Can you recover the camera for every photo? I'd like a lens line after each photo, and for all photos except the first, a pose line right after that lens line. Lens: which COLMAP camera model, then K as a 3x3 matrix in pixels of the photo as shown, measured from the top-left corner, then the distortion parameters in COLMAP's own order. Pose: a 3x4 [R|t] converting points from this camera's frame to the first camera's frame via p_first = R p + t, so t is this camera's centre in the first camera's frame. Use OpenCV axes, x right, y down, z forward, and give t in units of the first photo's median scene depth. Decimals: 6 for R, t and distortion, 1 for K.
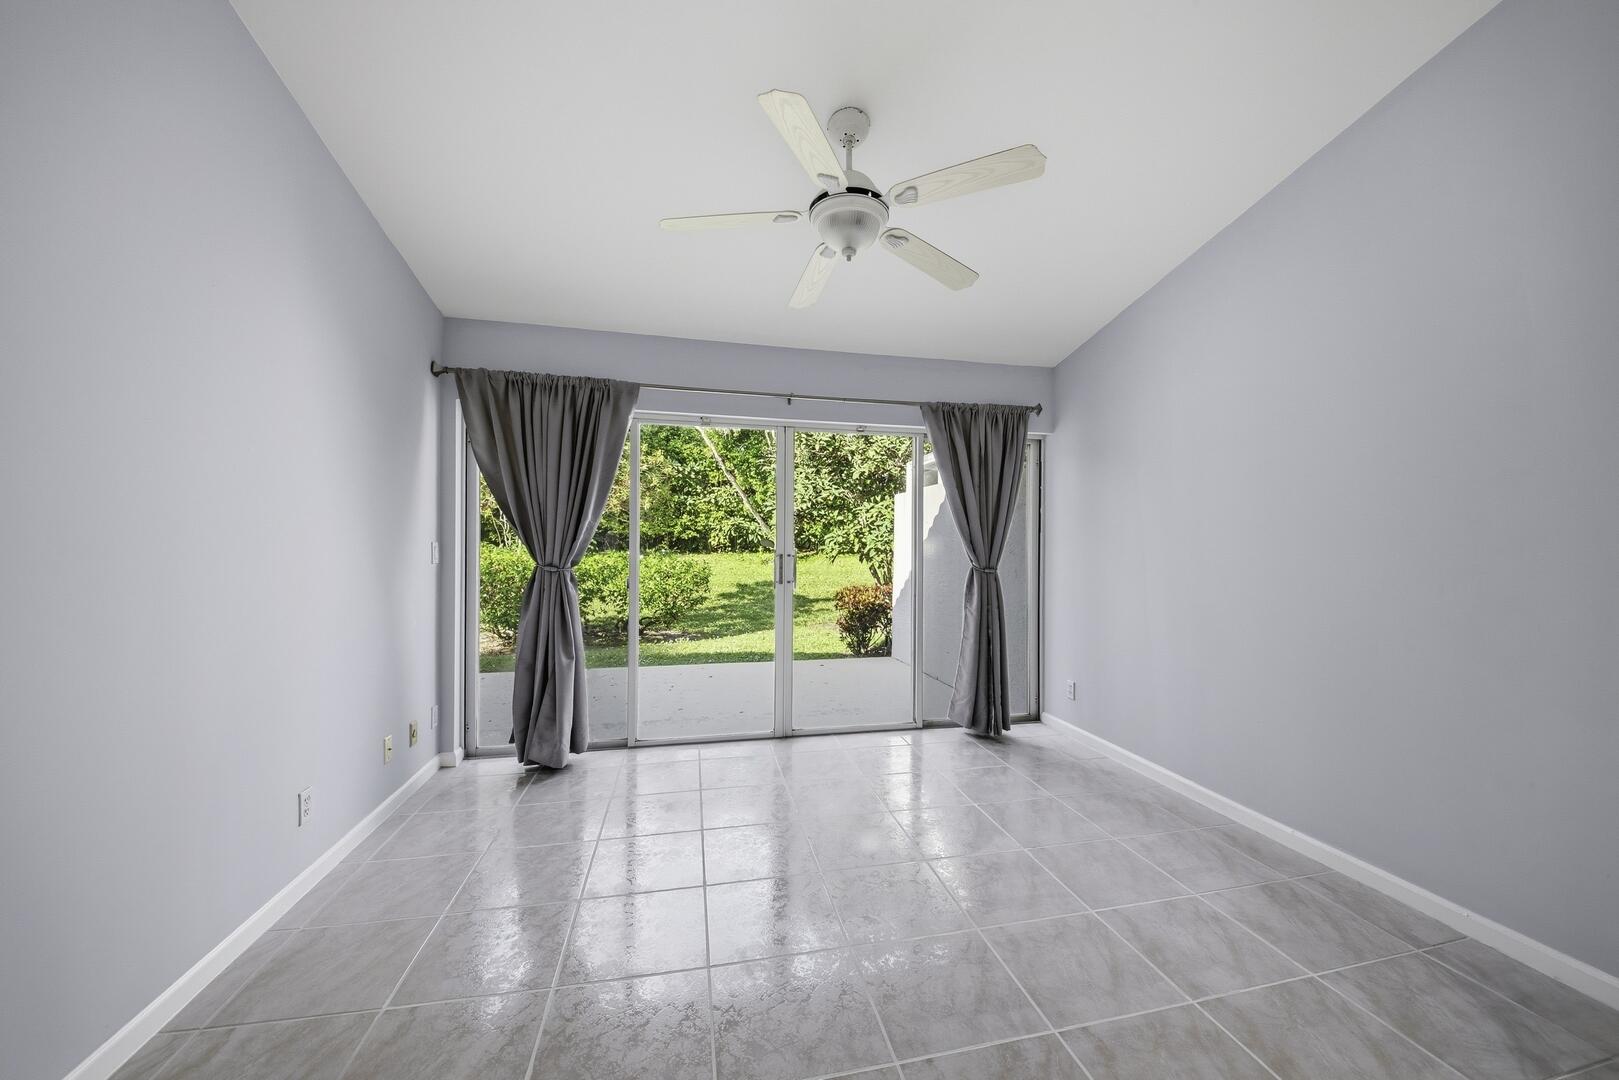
lens RADIAL K [[587.1, 0, 815.5], [0, 587.1, 538.6], [0, 0, 1]] dist [0.000265, -0.013128]
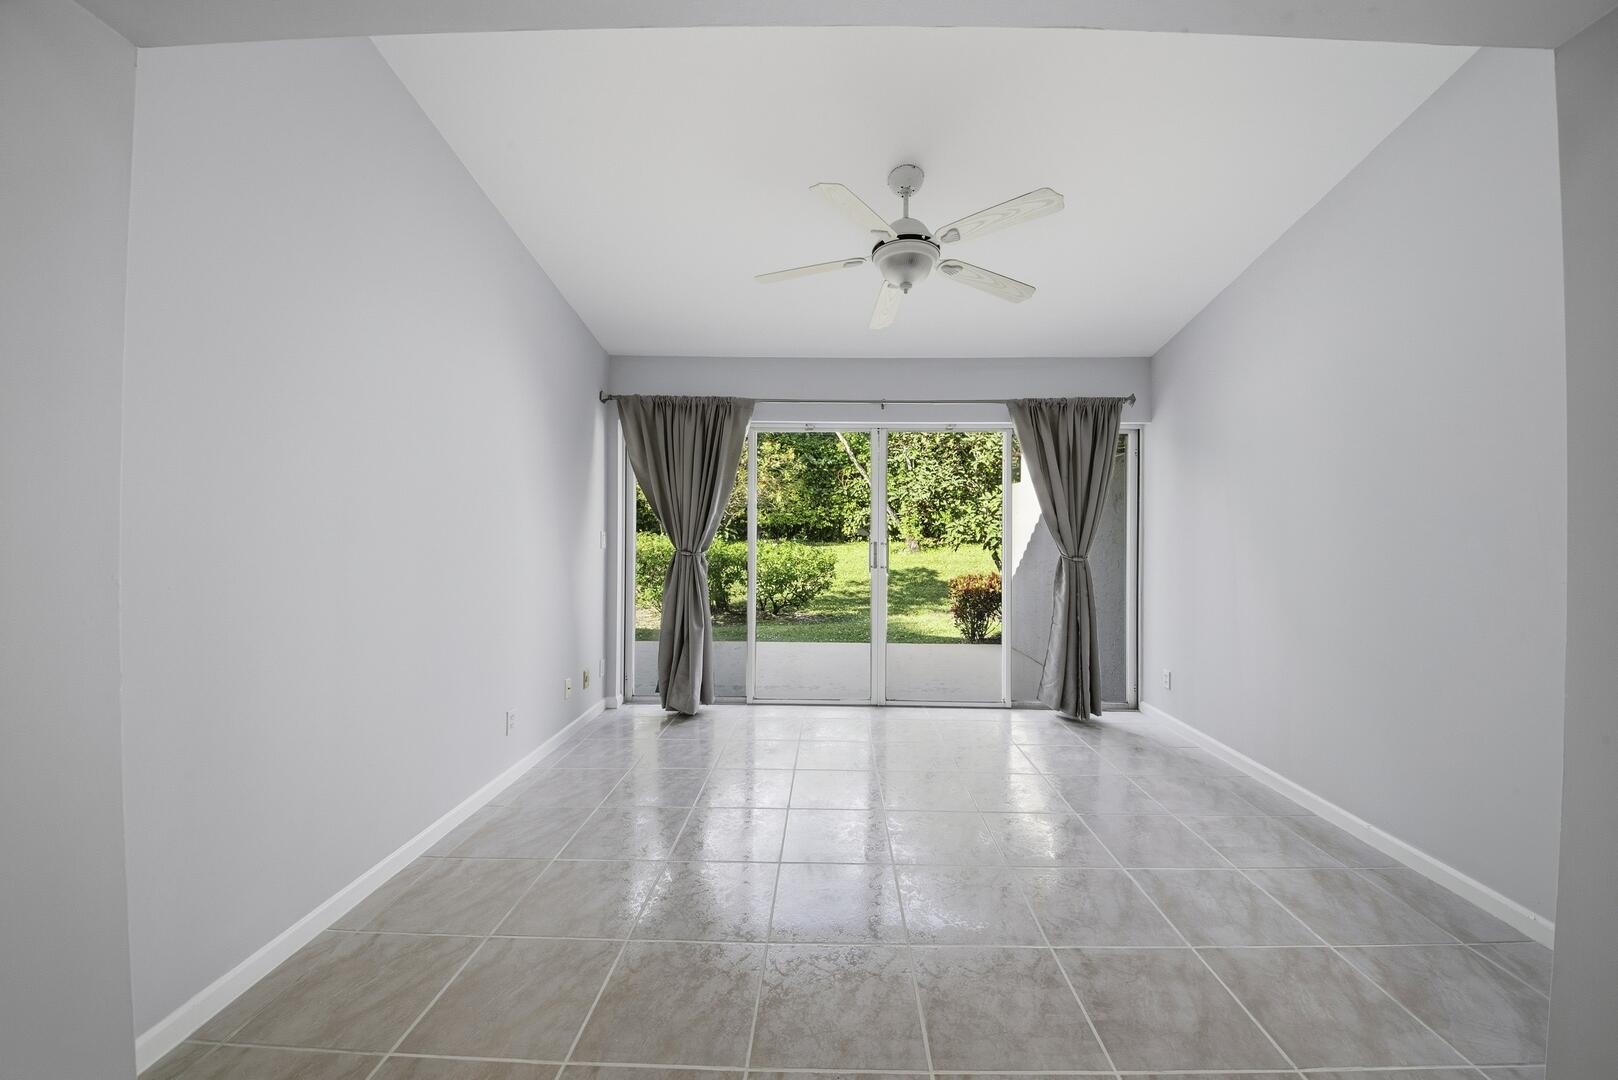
lens RADIAL K [[572.8, 0, 812.4], [0, 572.8, 523.0], [0, 0, 1]] dist [0.001221, -0.011209]
pose [[0.970152, -0.005191, -0.242443, 0.091230], [0.003088, 0.999954, -0.009052, -0.000671], [0.242479, 0.008033, 0.970123, -0.097569]]
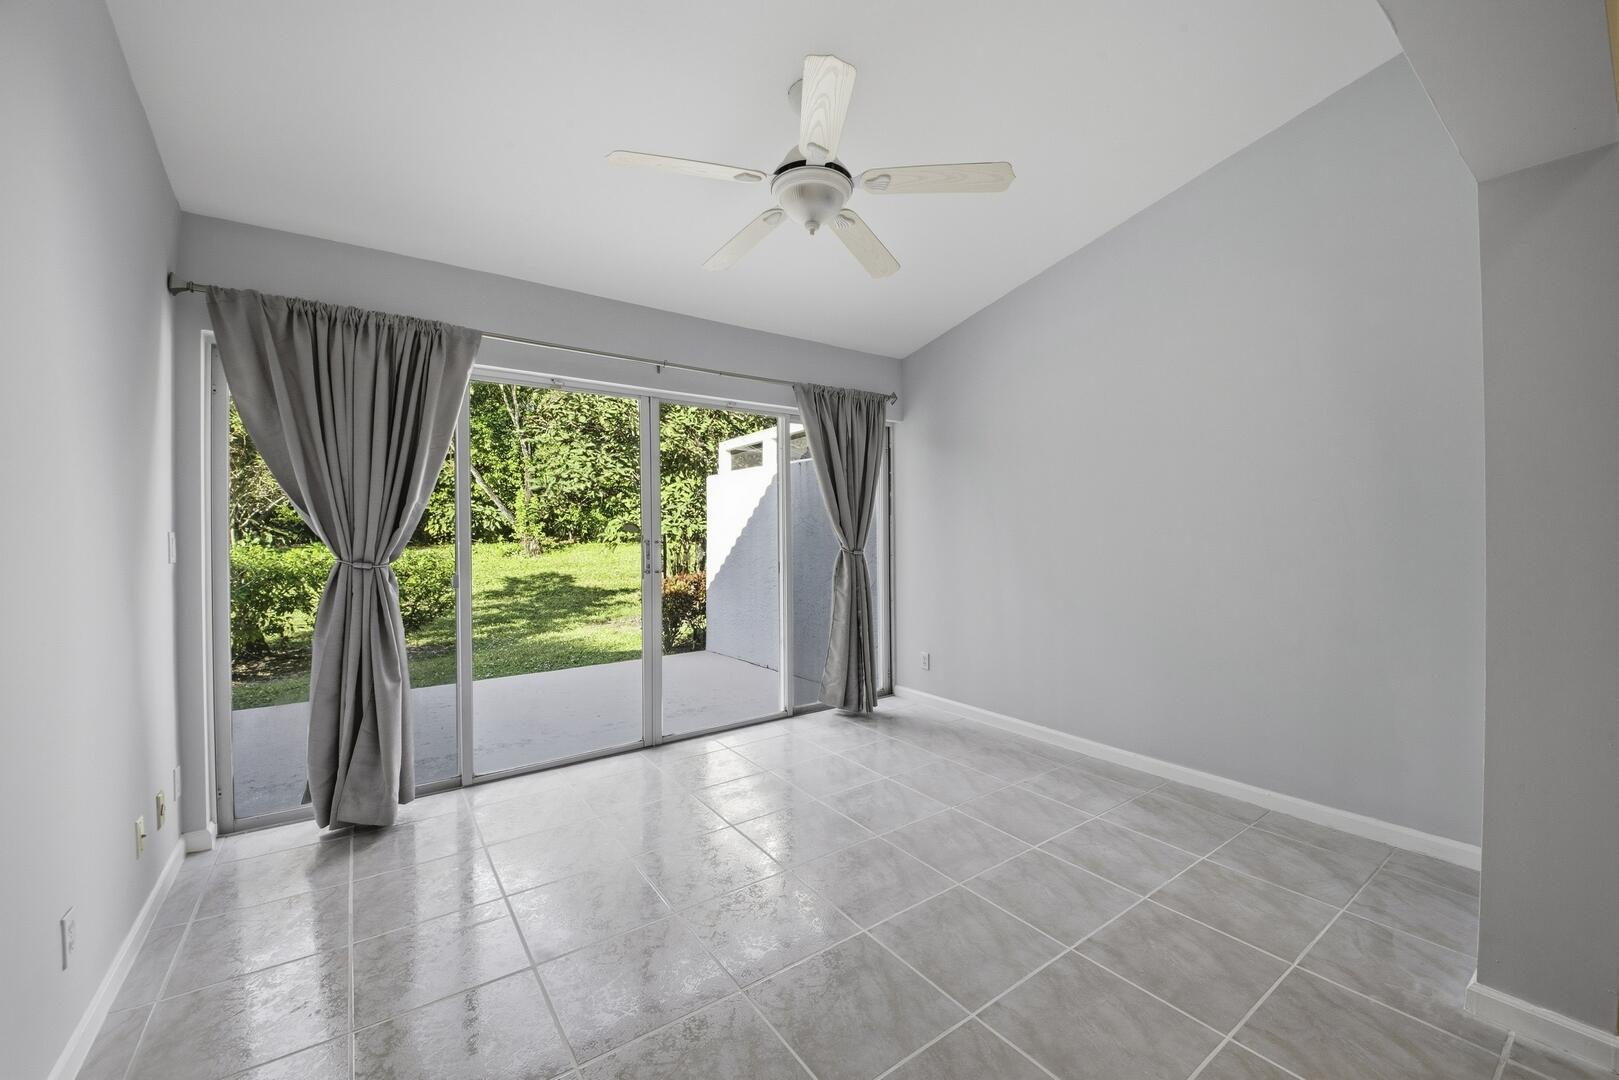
lens RADIAL K [[627.2, 0, 815.6], [0, 627.2, 524.6], [0, 0, 1]] dist [0.015865, -0.017197]
pose [[0.918833, -0.010321, 0.394511, -0.213223], [0.009833, 0.999946, 0.003260, 0.001857], [-0.394523, 0.000884, 0.918885, 0.023833]]
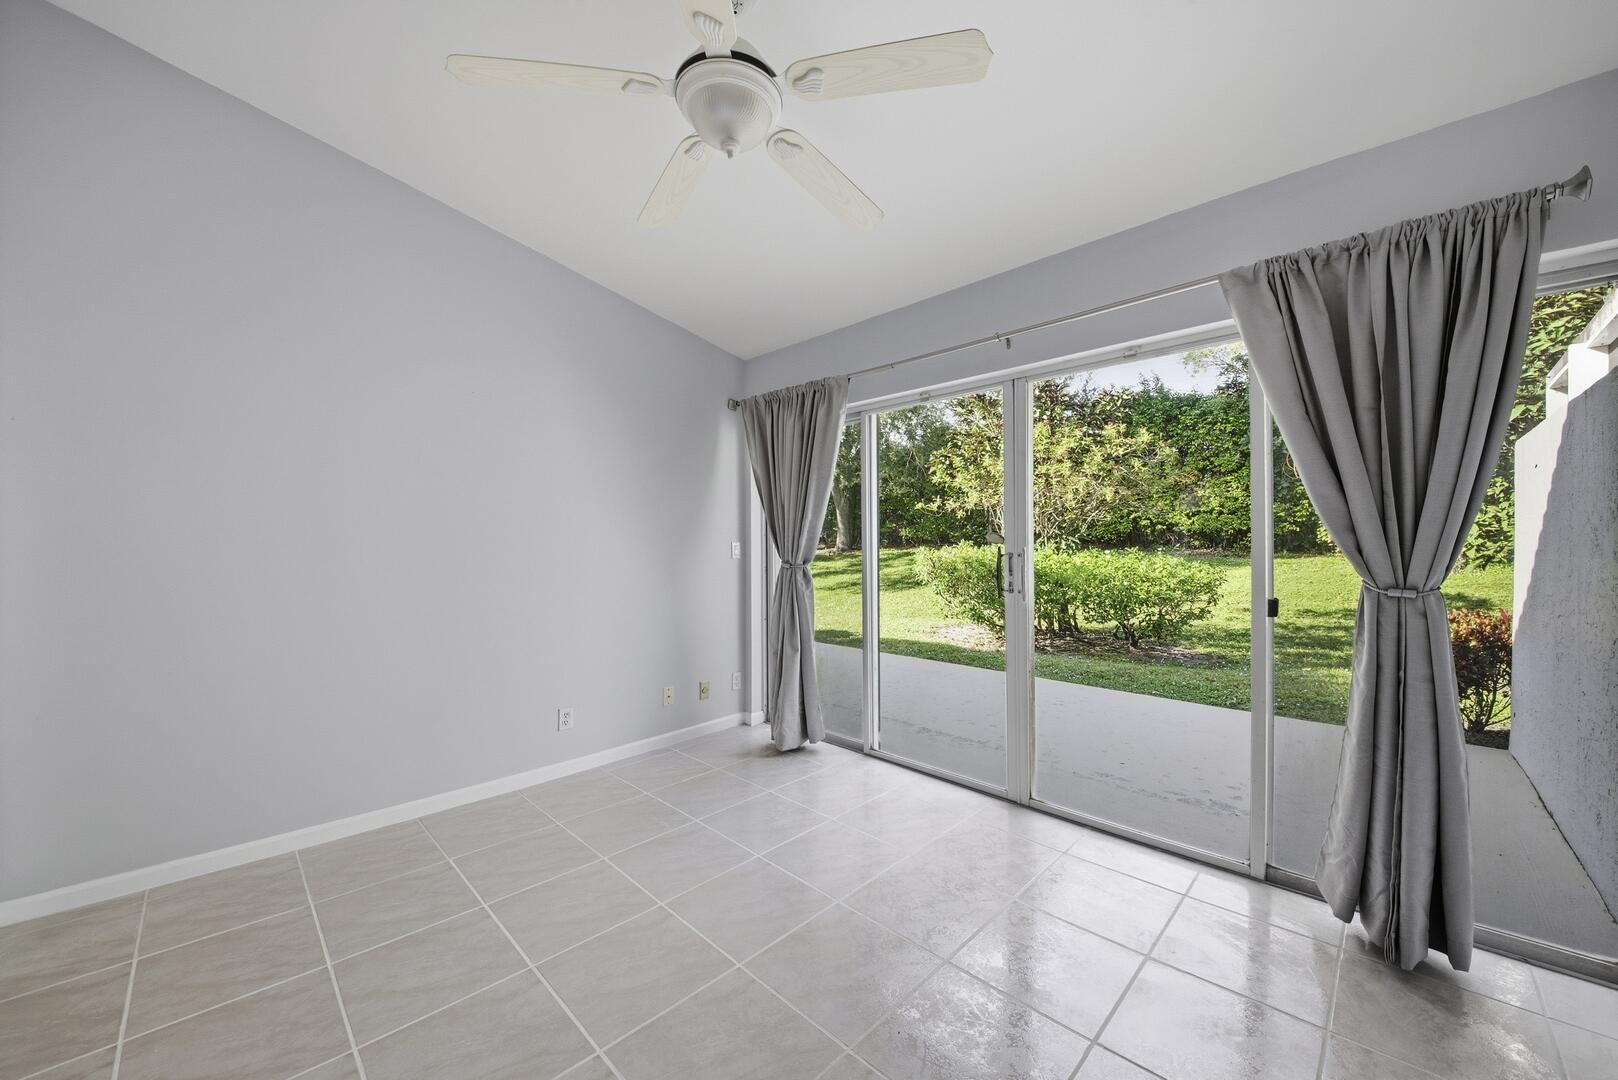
lens RADIAL K [[585.7, 0, 827.5], [0, 585.7, 541.6], [0, 0, 1]] dist [0.009954, -0.013071]
pose [[0.557789, -0.010153, -0.829921, 0.446994], [0.016413, 0.999865, -0.001201, 0.008718], [0.829821, -0.012952, 0.557880, 0.416063]]
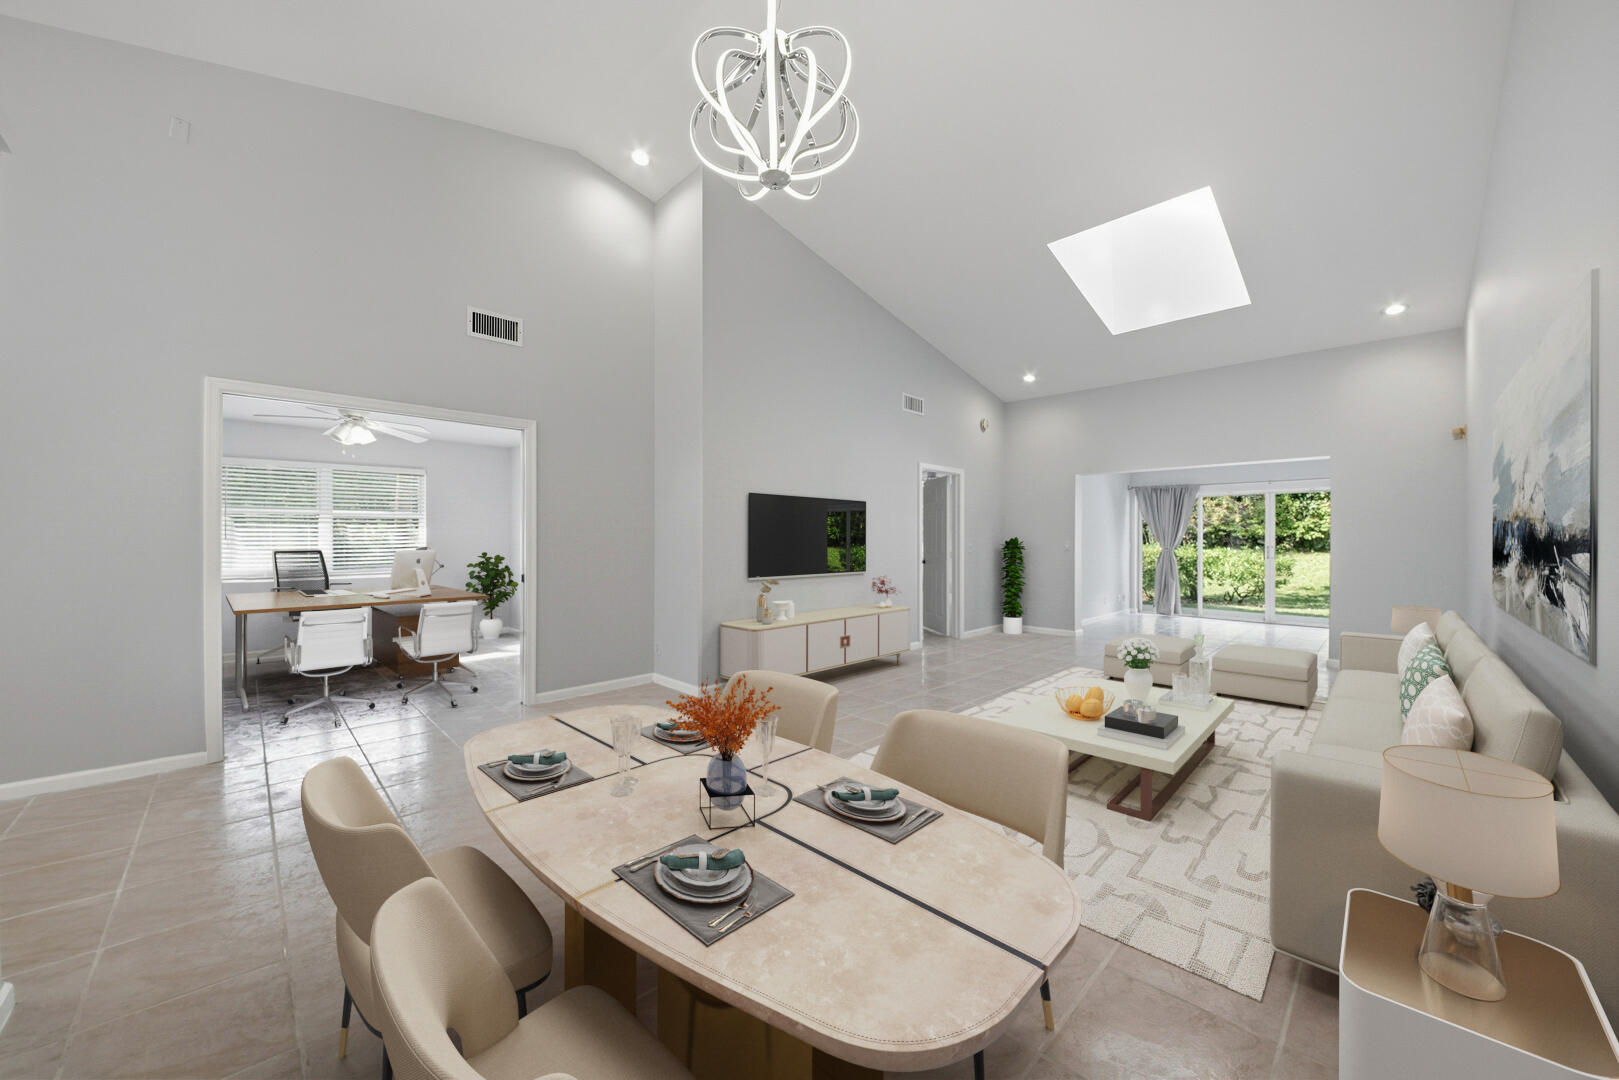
lens RADIAL K [[587.1, 0, 815.5], [0, 587.1, 538.6], [0, 0, 1]] dist [0.000265, -0.013128]
pose [[0.546664, -0.004549, -0.837340, 0.974960], [0.003587, 0.999989, -0.003091, -0.005354], [0.837344, -0.001313, 0.546674, -1.942933]]
